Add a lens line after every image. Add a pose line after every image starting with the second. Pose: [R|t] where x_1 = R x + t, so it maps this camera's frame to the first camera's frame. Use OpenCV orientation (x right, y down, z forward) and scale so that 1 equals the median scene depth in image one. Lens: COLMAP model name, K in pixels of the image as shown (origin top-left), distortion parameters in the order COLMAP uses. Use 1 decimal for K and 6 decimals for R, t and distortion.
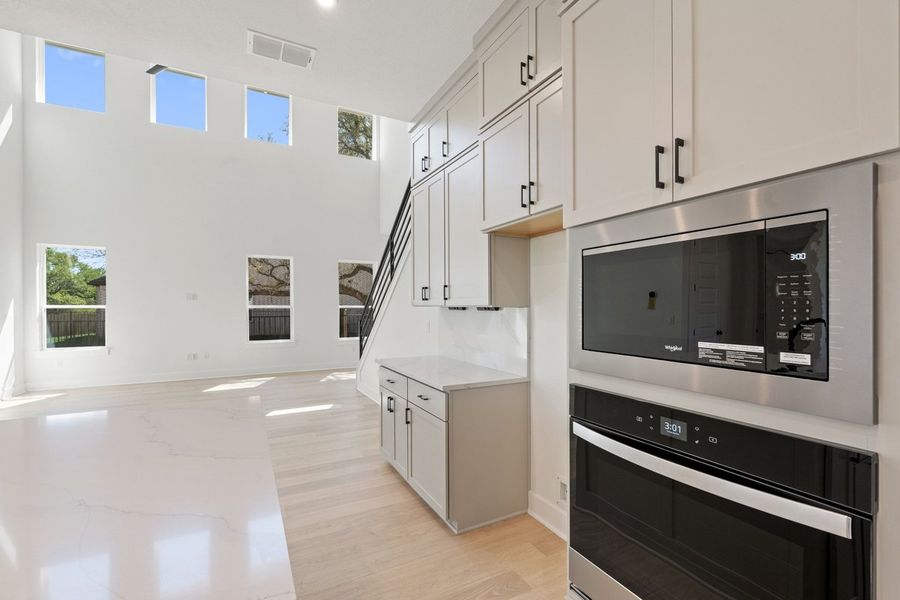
lens RADIAL K [[394.3, 0, 451.9], [0, 394.3, 304.9], [0, 0, 1]] dist [-0.000866, -0.000513]
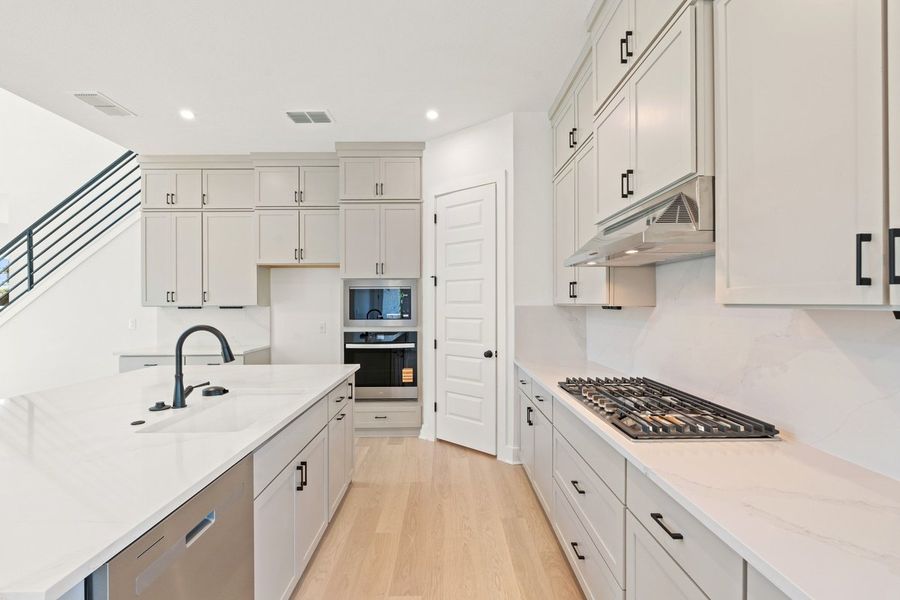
lens RADIAL K [[394.3, 0, 450.0], [0, 394.3, 302.6], [0, 0, 1]] dist [-0.000866, -0.000513]
pose [[0.464570, 0.000849, 0.885536, -1.961561], [0.003185, 0.999991, -0.002630, -0.006805], [-0.885531, 0.004042, 0.464564, -1.079267]]
